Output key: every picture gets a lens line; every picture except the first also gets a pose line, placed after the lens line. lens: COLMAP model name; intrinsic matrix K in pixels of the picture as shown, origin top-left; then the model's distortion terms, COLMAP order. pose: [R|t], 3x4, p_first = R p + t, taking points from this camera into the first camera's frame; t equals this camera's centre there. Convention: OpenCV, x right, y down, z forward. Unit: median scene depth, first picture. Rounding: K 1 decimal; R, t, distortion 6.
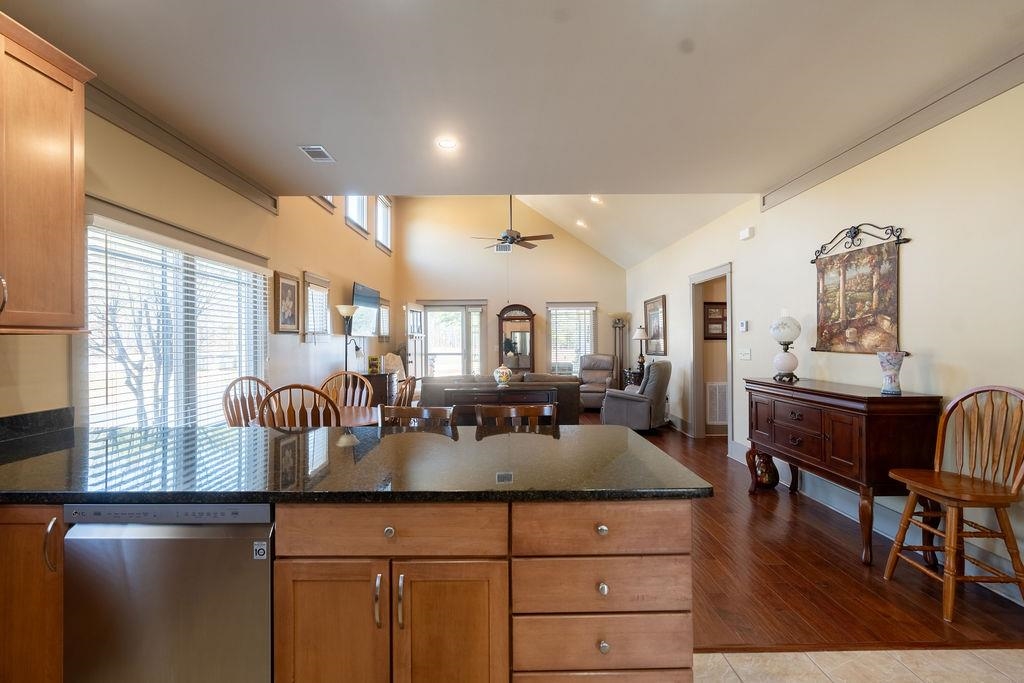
lens RADIAL K [[458.5, 0, 504.5], [0, 458.5, 338.9], [0, 0, 1]] dist [-0.009697, 0.001257]
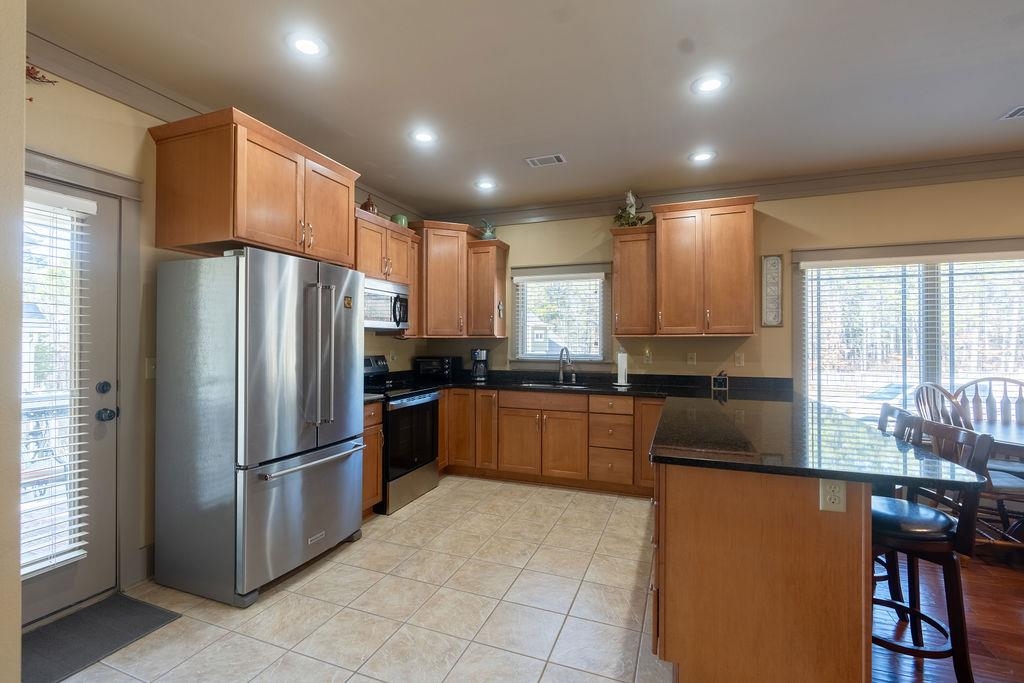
lens RADIAL K [[458.5, 0, 504.5], [0, 458.5, 338.9], [0, 0, 1]] dist [-0.009697, 0.001257]
pose [[-0.369074, 0.000742, -0.929400, 0.347055], [0.005824, 0.999982, -0.001515, -0.000852], [0.929382, -0.005972, -0.369072, 0.208854]]
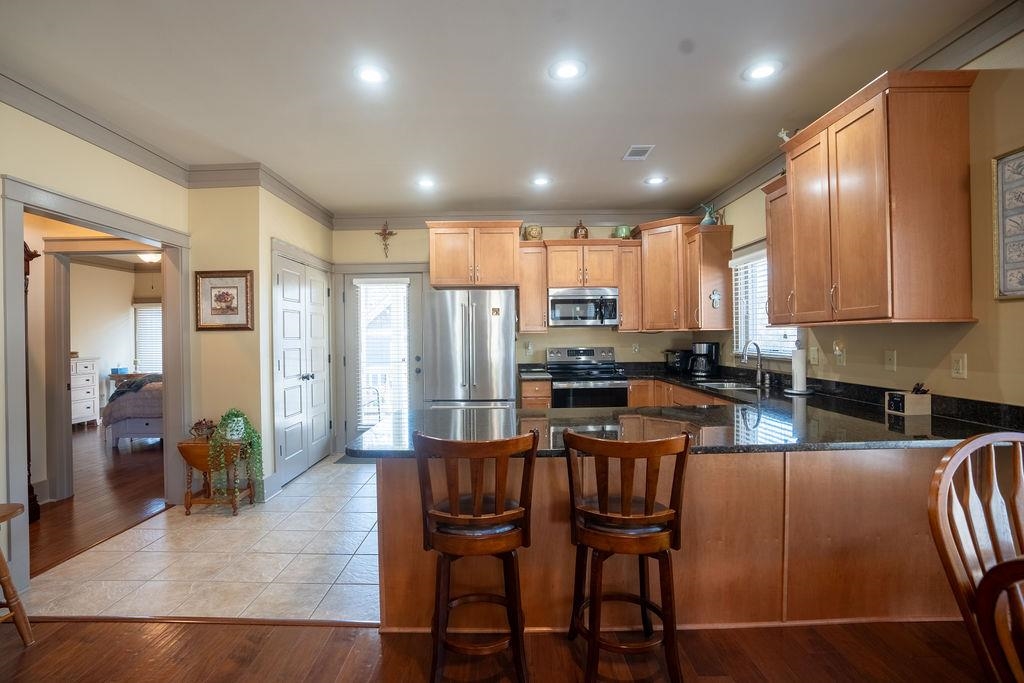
lens RADIAL K [[470.2, 0, 500.7], [0, 470.2, 338.8], [0, 0, 1]] dist [-0.073675, 0.026782]
pose [[-0.999721, 0.018915, 0.014157, -0.006883], [0.018915, 0.999821, -0.000140, 0.002802], [-0.014157, 0.000127, -0.999900, 0.588235]]
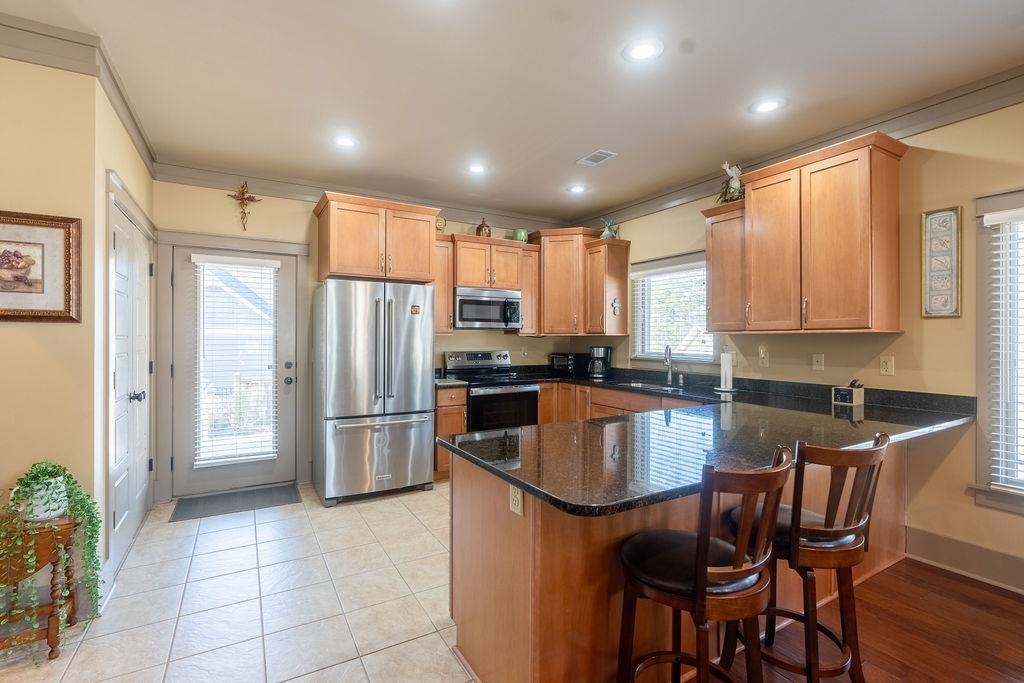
lens RADIAL K [[458.5, 0, 504.5], [0, 458.5, 338.9], [0, 0, 1]] dist [-0.009697, 0.001257]
pose [[-0.870115, 0.005620, -0.492816, 0.191593], [0.006380, 0.999980, 0.000141, 0.000530], [0.492807, -0.003022, -0.870133, 0.464652]]
